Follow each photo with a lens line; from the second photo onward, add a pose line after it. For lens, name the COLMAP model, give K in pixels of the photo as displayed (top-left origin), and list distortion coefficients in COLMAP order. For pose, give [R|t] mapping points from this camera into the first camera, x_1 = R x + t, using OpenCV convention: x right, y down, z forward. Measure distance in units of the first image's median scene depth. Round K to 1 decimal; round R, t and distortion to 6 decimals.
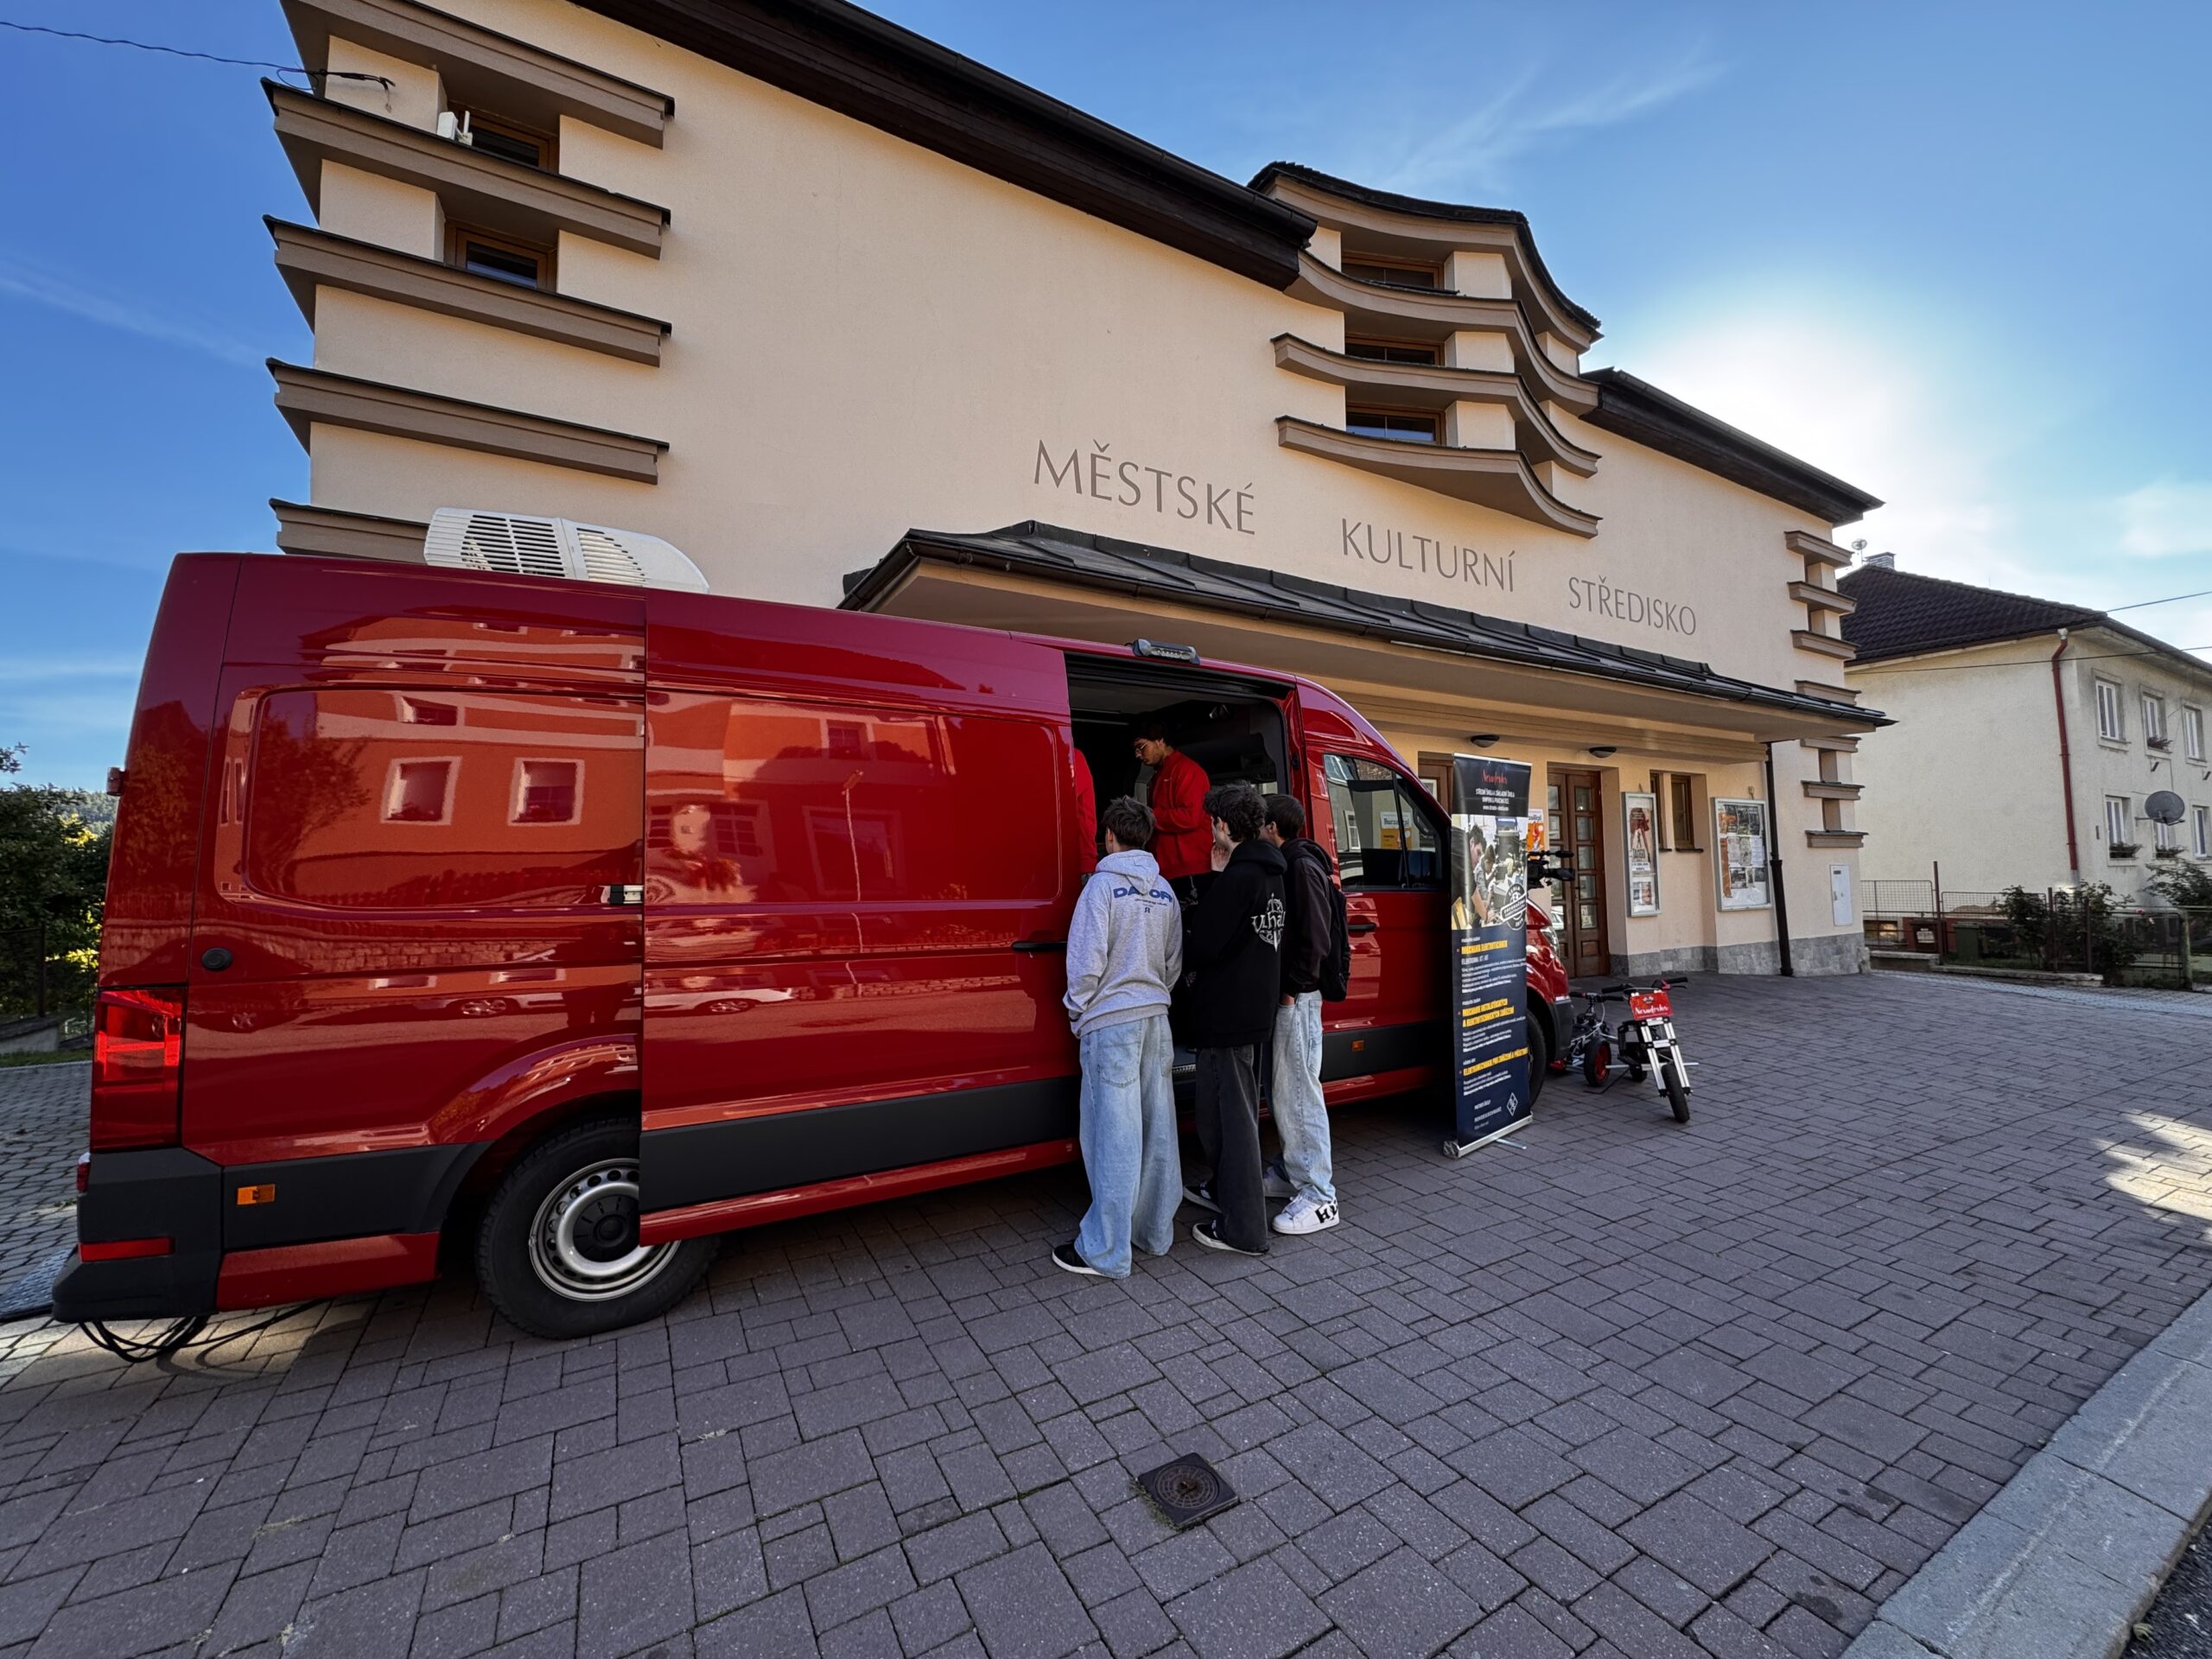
lens RADIAL K [[876.1, 0, 1094.6], [0, 876.1, 830.3], [0, 0, 1]] dist [-0.001097, 0.000264]
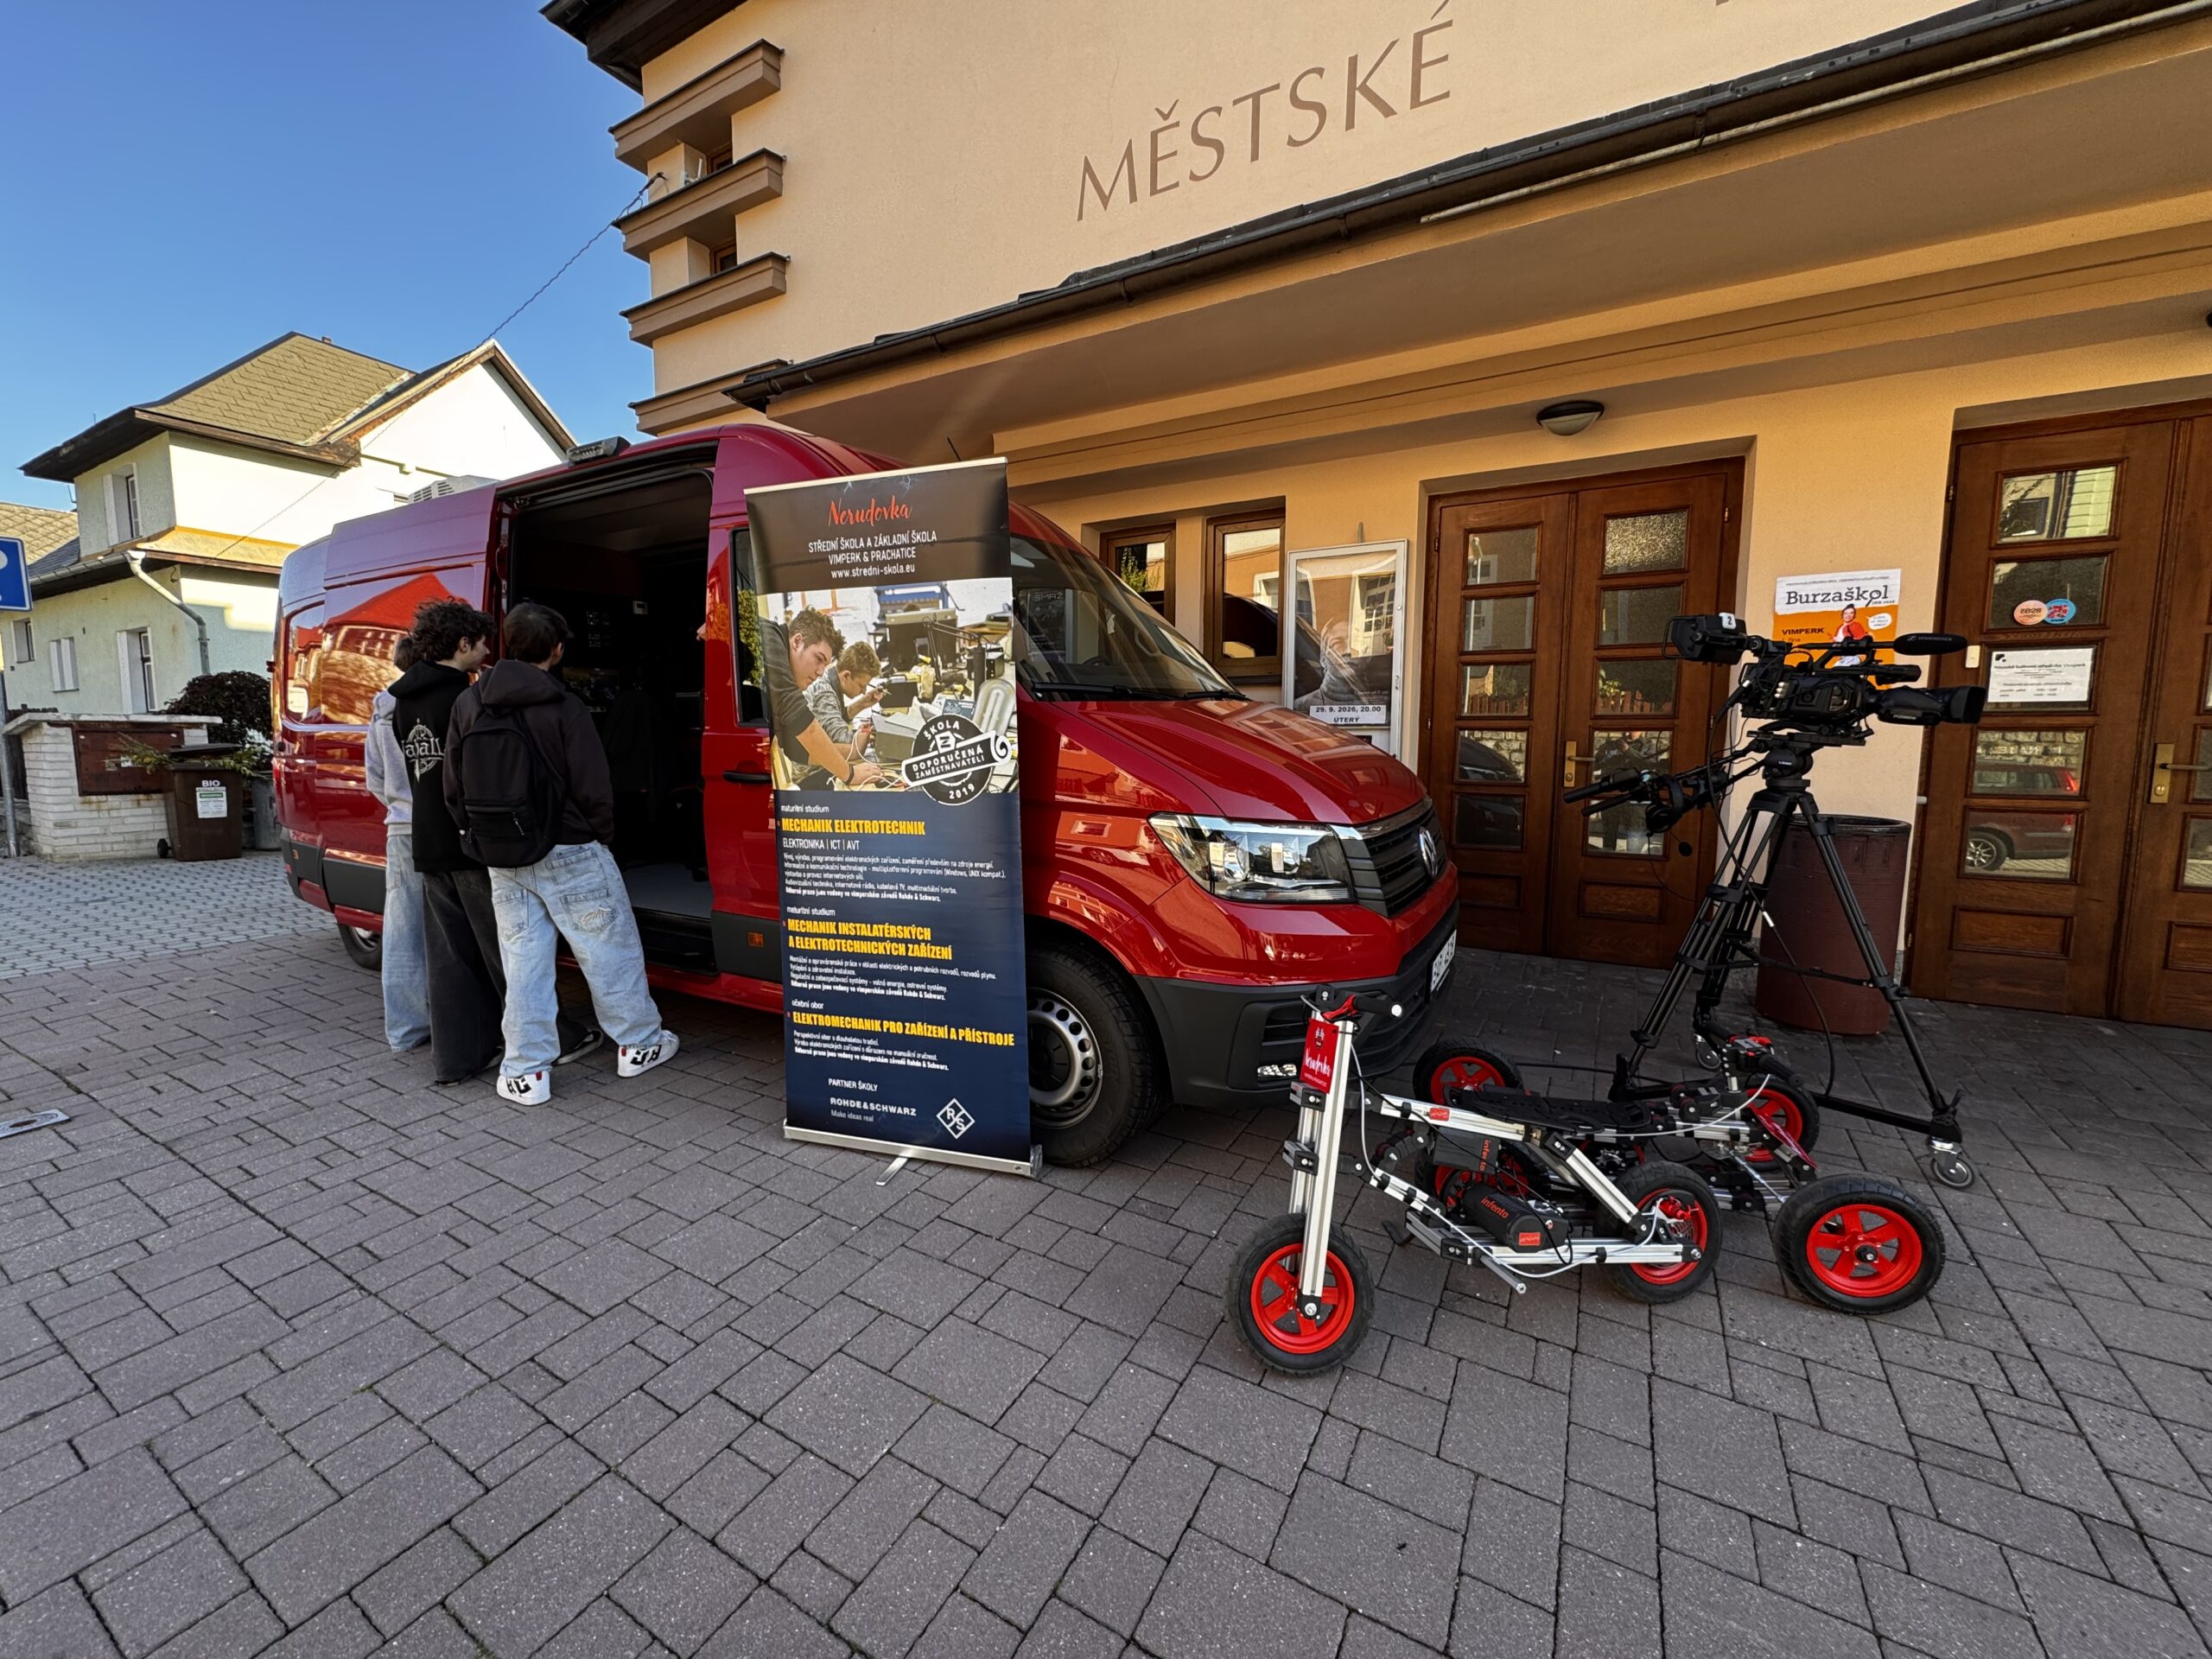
lens RADIAL K [[876.1, 0, 1100.2], [0, 876.1, 824.2], [0, 0, 1]] dist [-0.001097, 0.000264]
pose [[0.515471, 0.097016, -0.851397, 0.996006], [0.032887, 0.990599, 0.132789, 0.060565], [0.856276, -0.096449, 0.507435, 0.834208]]
